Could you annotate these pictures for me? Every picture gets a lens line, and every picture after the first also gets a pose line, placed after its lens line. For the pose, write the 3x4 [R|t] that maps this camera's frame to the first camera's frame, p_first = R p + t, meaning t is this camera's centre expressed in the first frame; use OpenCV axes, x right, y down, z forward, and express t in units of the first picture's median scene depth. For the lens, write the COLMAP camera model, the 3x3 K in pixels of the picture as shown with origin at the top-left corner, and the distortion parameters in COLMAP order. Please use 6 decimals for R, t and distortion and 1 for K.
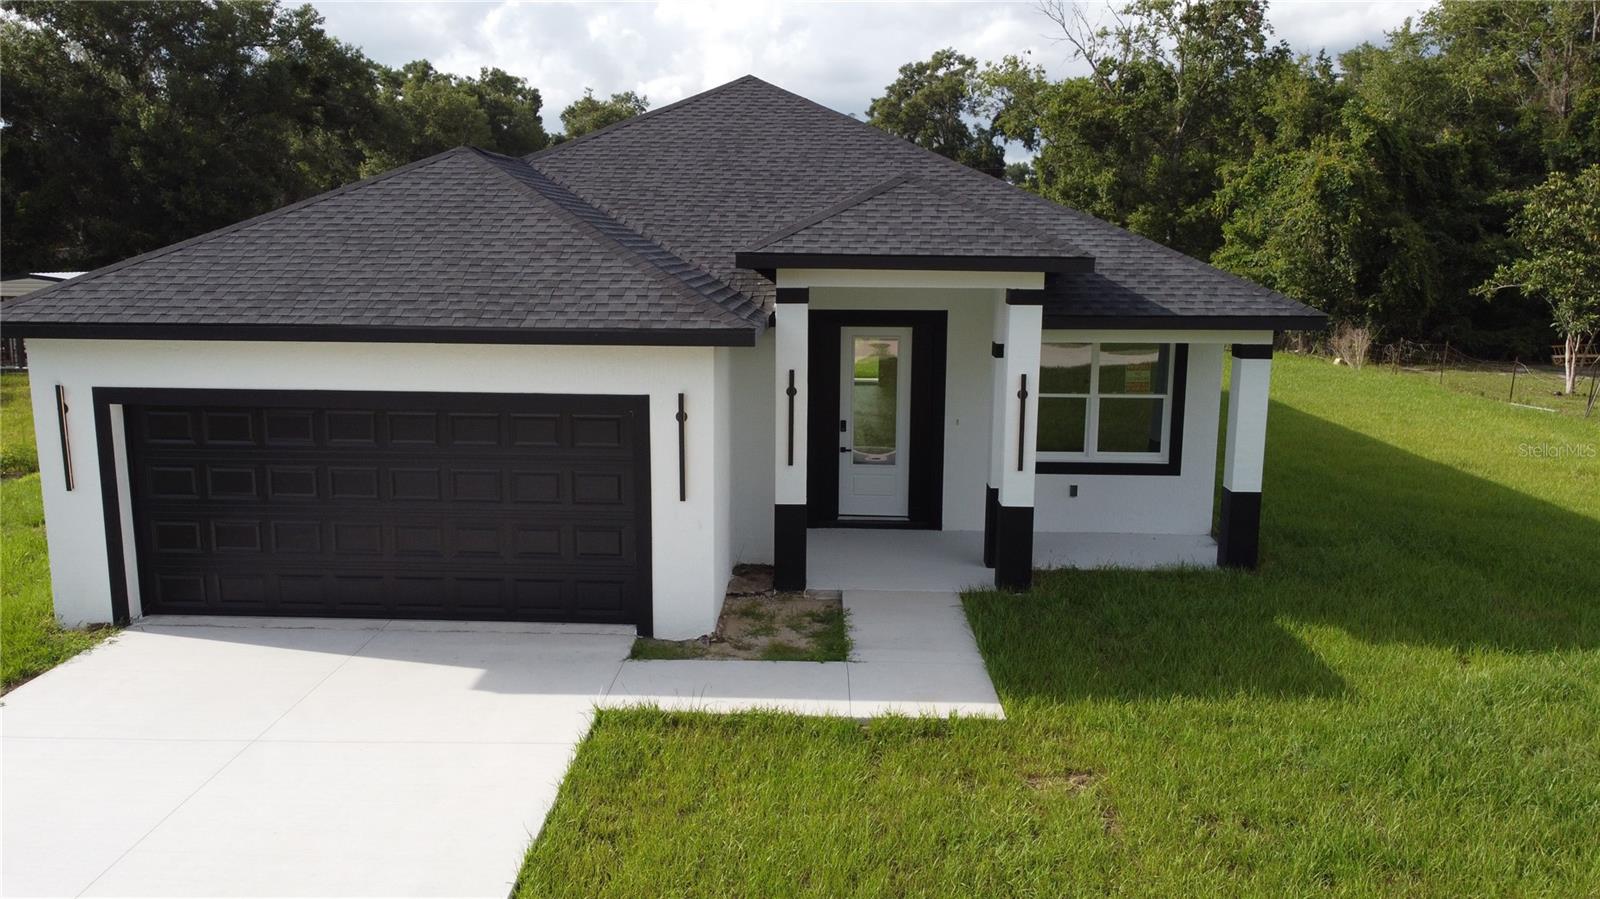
lens RADIAL K [[1214.4, 0, 786.4], [0, 1214.4, 445.3], [0, 0, 1]] dist [0.006377, -0.007566]
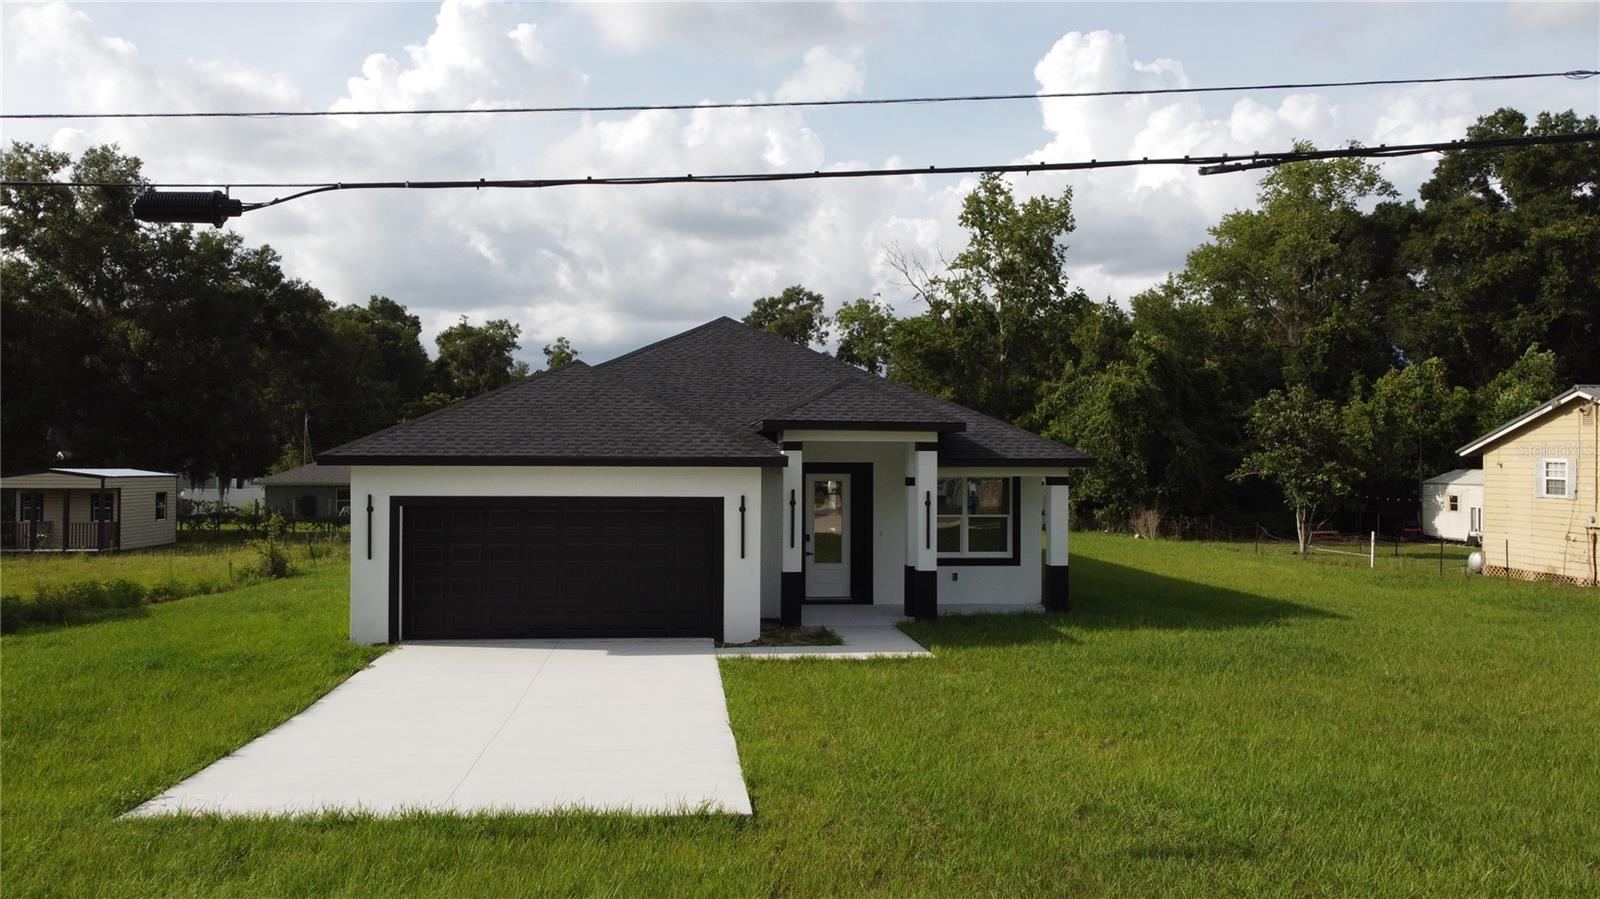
lens RADIAL K [[1214.4, 0, 786.4], [0, 1214.4, 445.3], [0, 0, 1]] dist [0.006377, -0.007566]
pose [[0.991759, -0.000995, 0.128113, -0.181319], [0.024071, 0.983609, -0.178701, 0.146456], [-0.125835, 0.180312, 0.975527, -0.535230]]
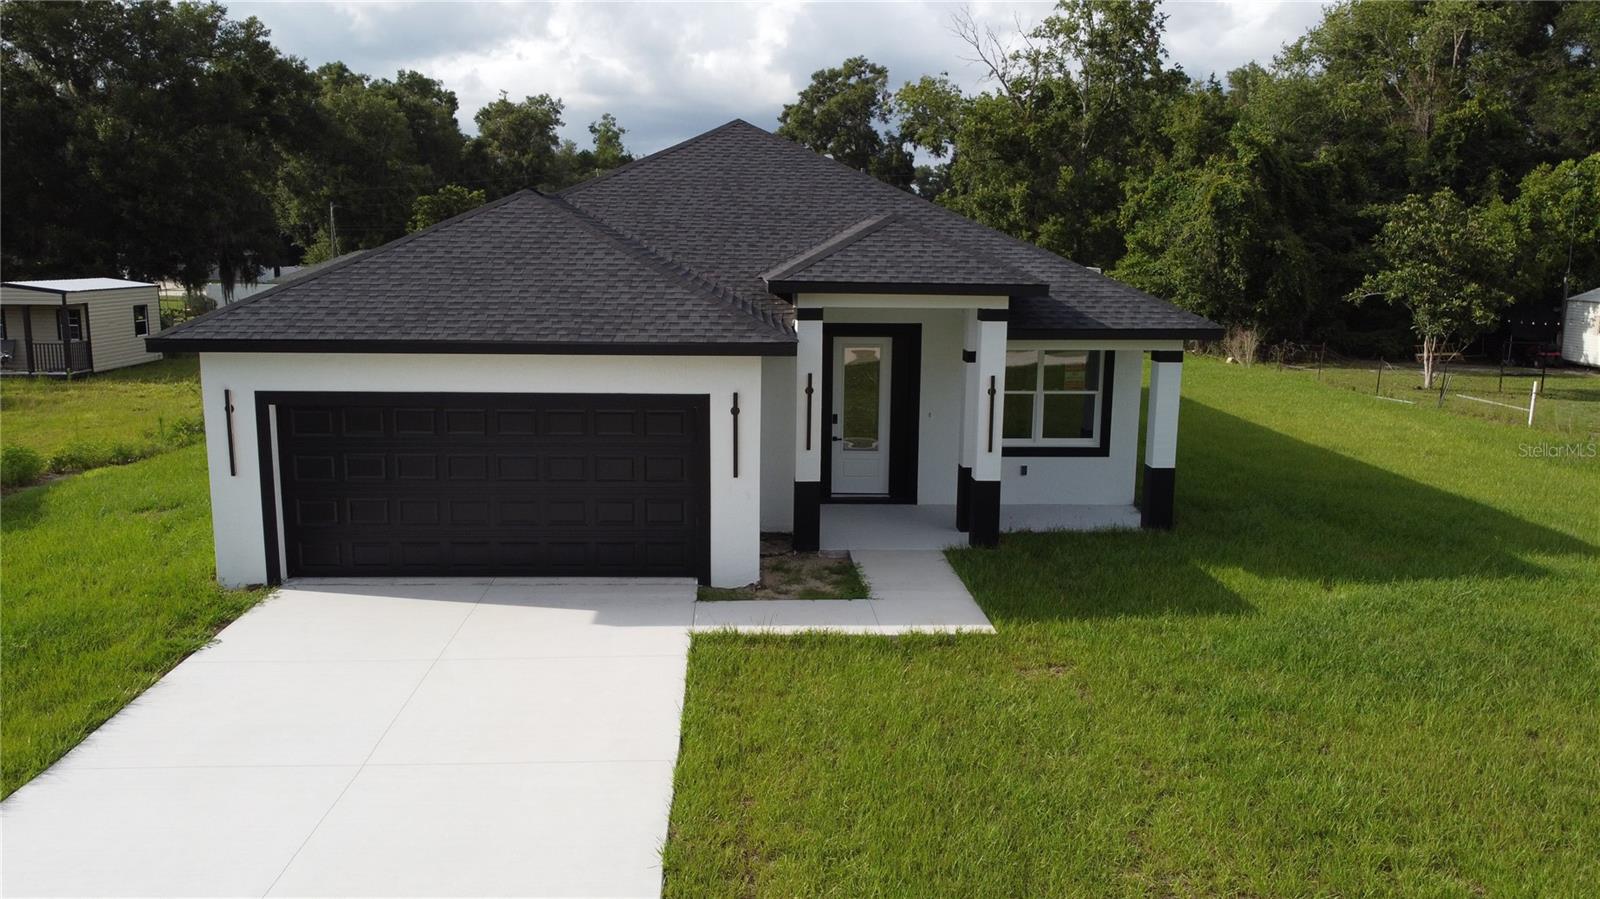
lens RADIAL K [[1214.4, 0, 786.4], [0, 1214.4, 445.3], [0, 0, 1]] dist [0.006377, -0.007566]
pose [[0.996994, -0.010524, 0.076755, -0.096084], [0.010483, 0.999945, 0.000933, 0.008581], [-0.076761, -0.000126, 0.997050, -0.201230]]
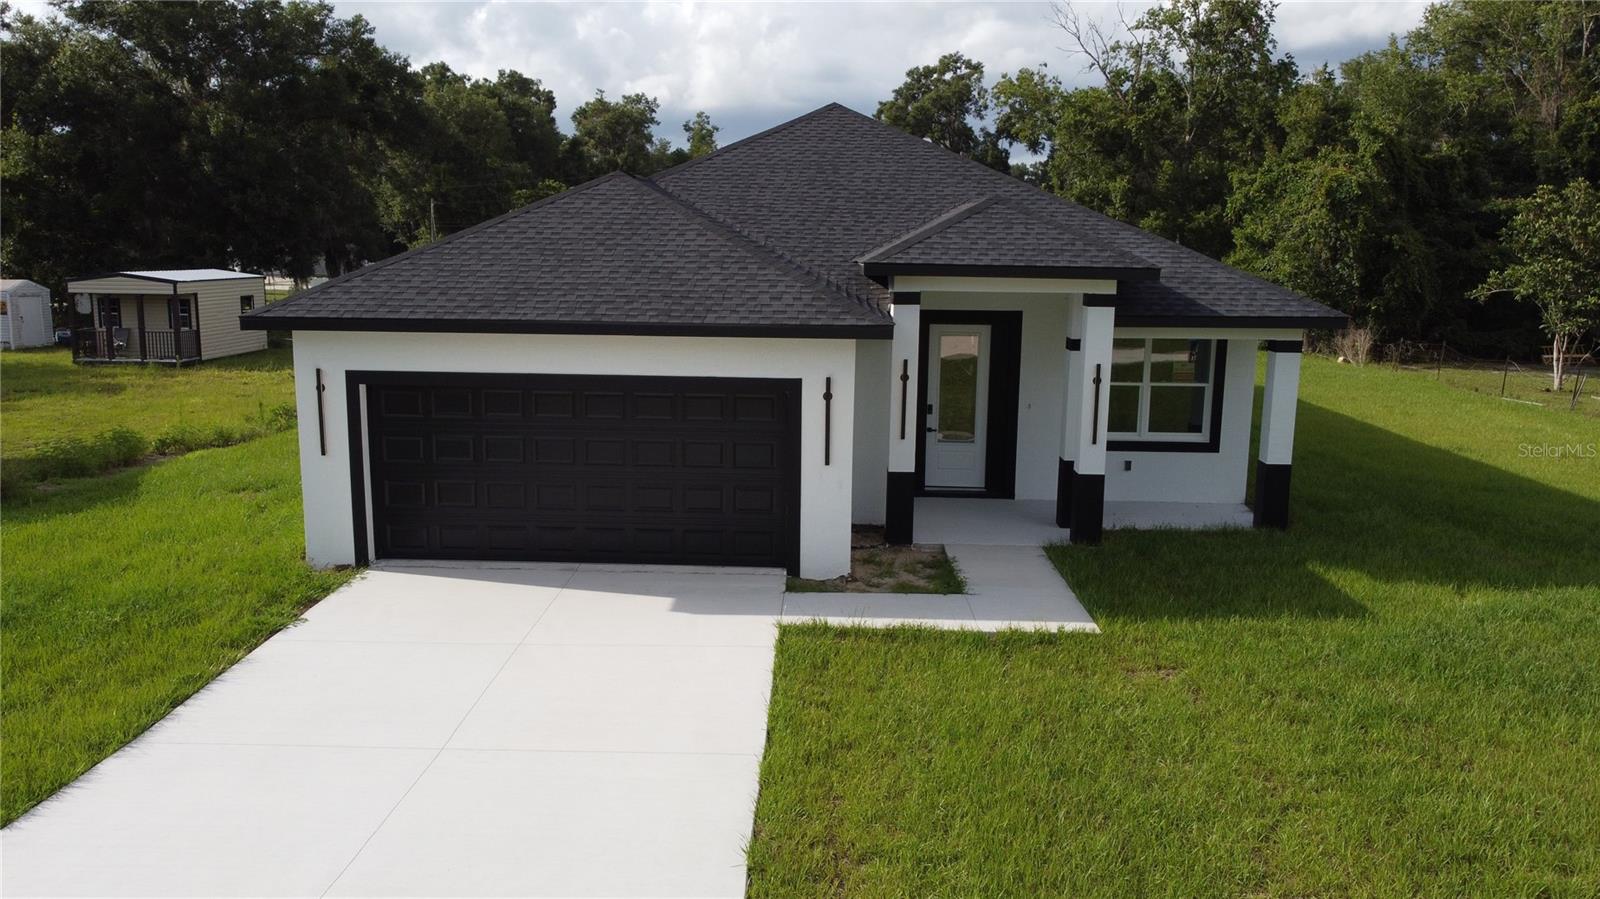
lens RADIAL K [[1214.4, 0, 786.4], [0, 1214.4, 445.3], [0, 0, 1]] dist [0.006377, -0.007566]
pose [[0.999984, 0.004072, 0.003854, -0.097560], [-0.004076, 0.999991, 0.000944, 0.018305], [-0.003850, -0.000960, 0.999992, -0.169654]]
